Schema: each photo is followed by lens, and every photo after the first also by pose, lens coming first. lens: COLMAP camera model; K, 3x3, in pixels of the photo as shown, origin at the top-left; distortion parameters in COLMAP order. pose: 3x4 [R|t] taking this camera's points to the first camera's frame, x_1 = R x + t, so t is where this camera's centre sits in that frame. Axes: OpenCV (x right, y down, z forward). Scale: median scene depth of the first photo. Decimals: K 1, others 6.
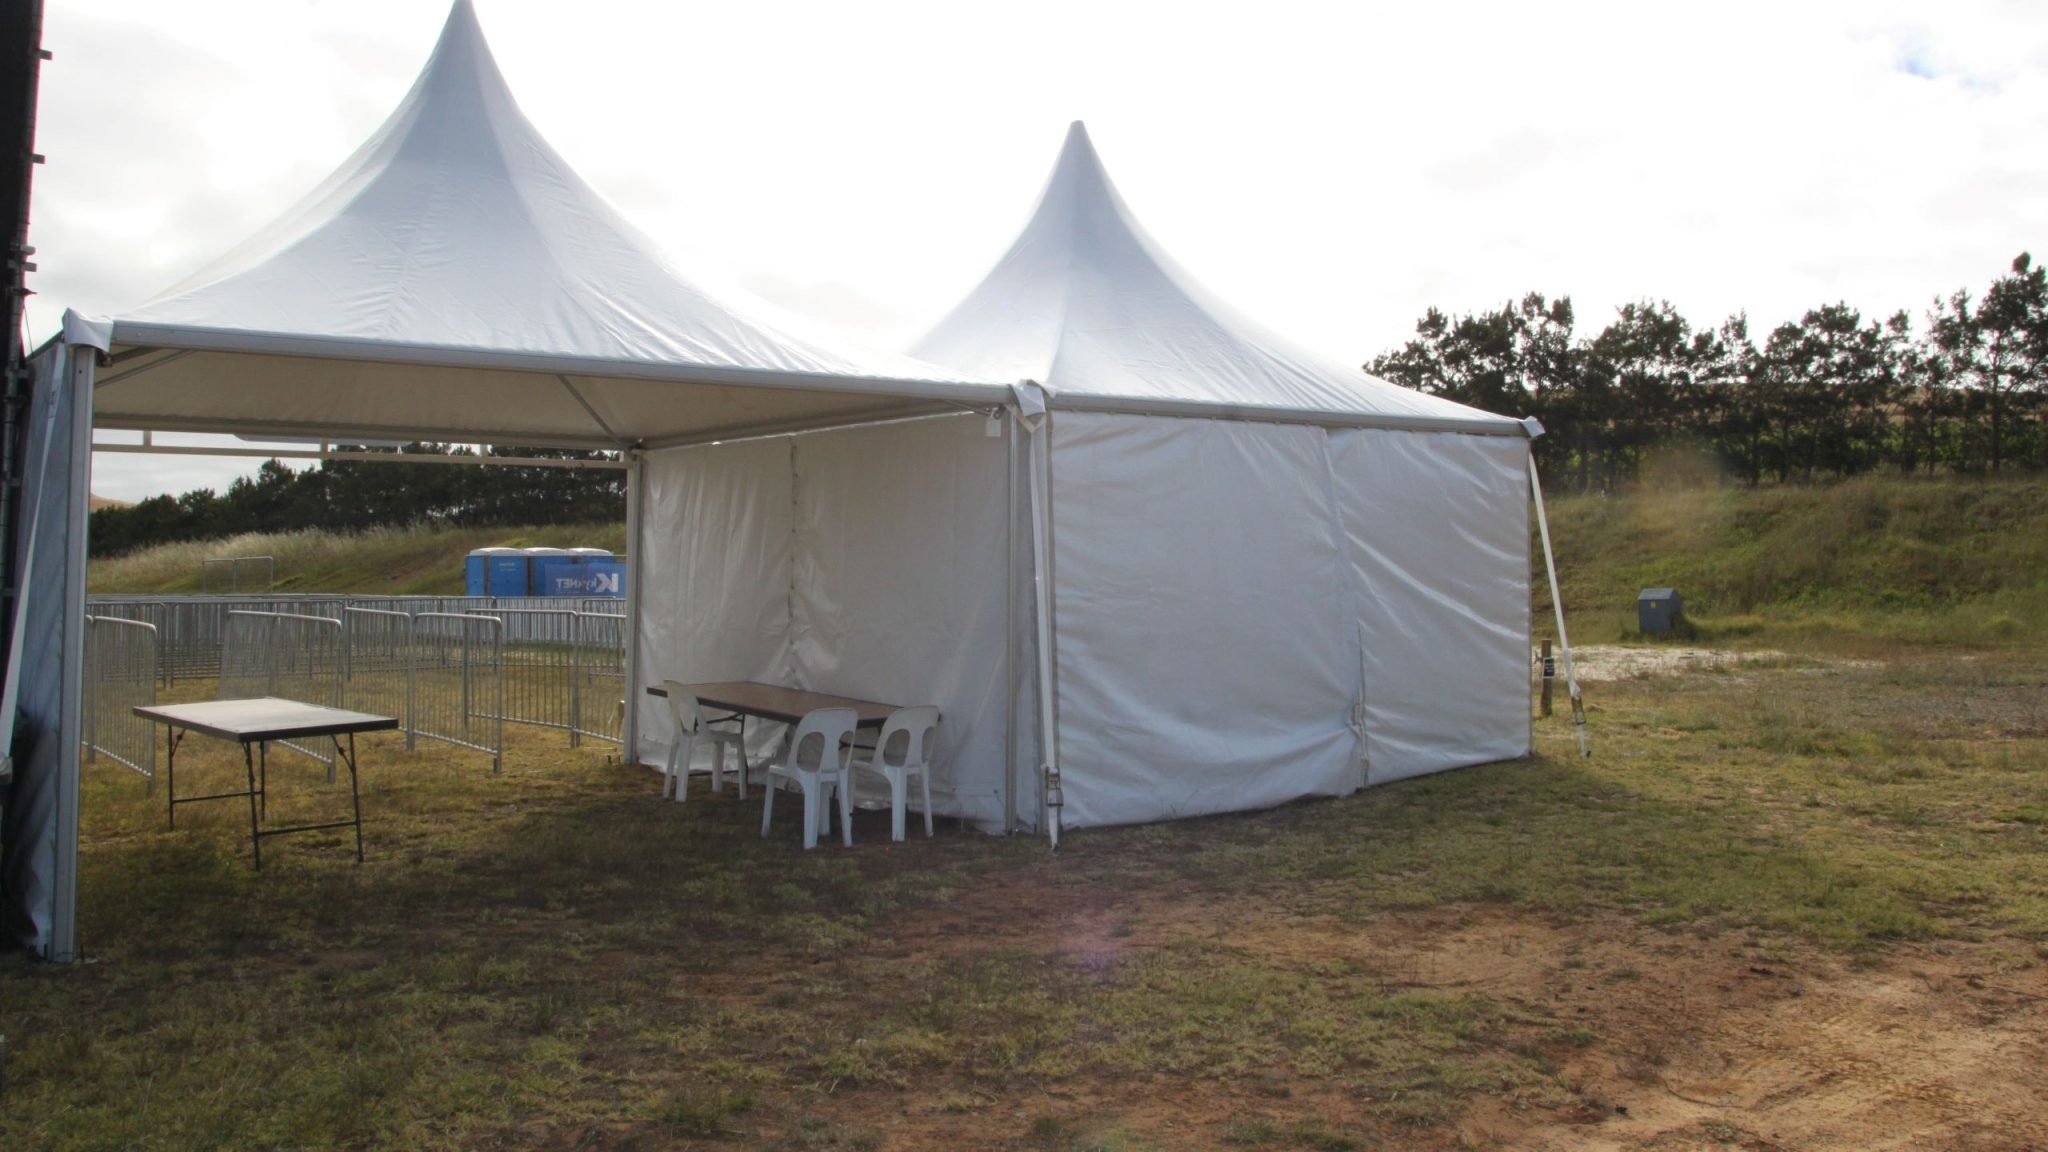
lens RADIAL K [[1686.2, 0, 1028.1], [0, 1686.2, 465.8], [0, 0, 1]] dist [-0.123797, 0.119105]
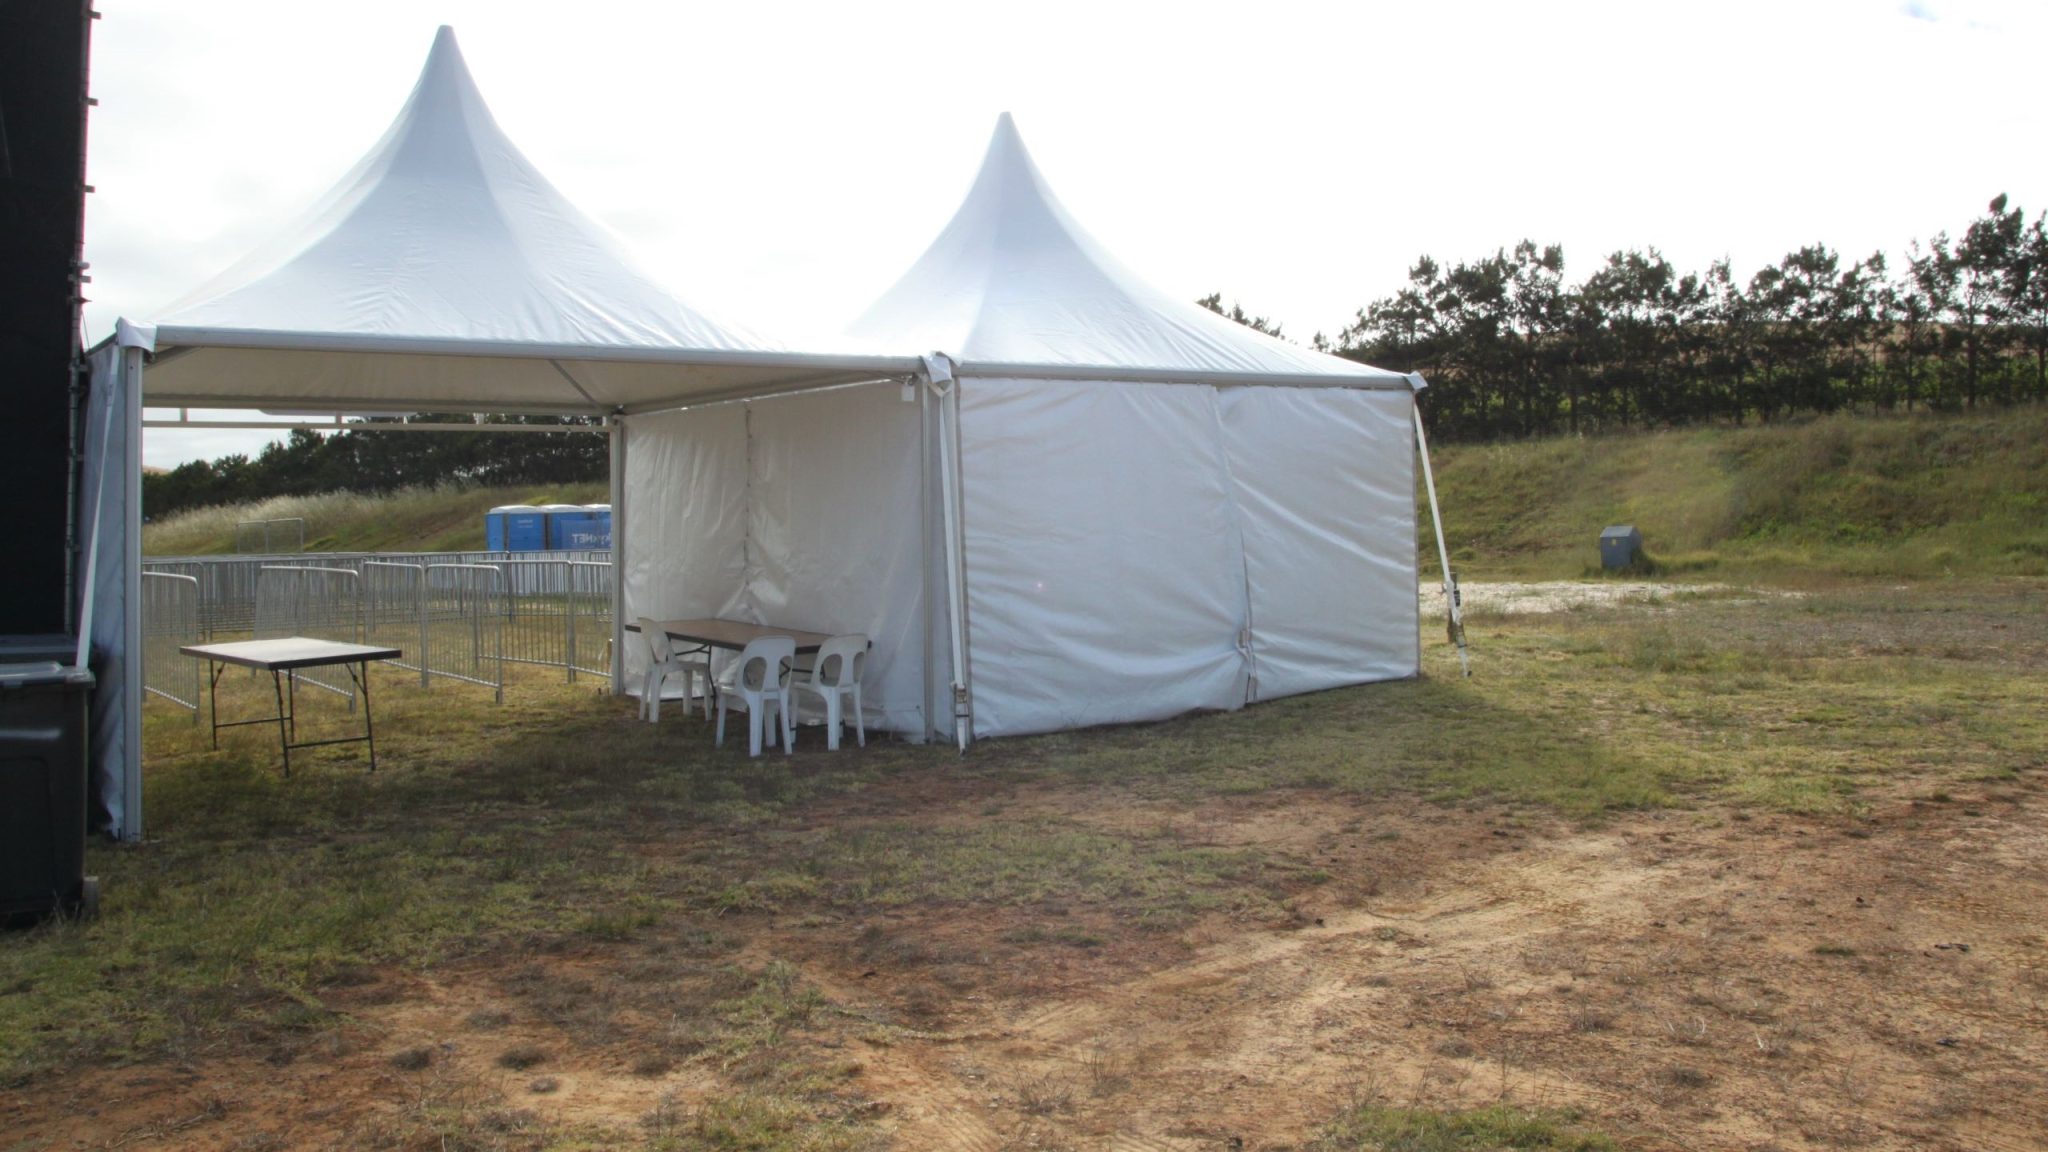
lens RADIAL K [[1686.2, 0, 1028.1], [0, 1686.2, 465.8], [0, 0, 1]] dist [-0.123797, 0.119105]
pose [[0.999715, -0.017024, -0.016749, 0.077397], [0.017519, 0.999400, 0.029864, -0.005717], [0.016231, -0.030149, 0.999414, -0.150869]]
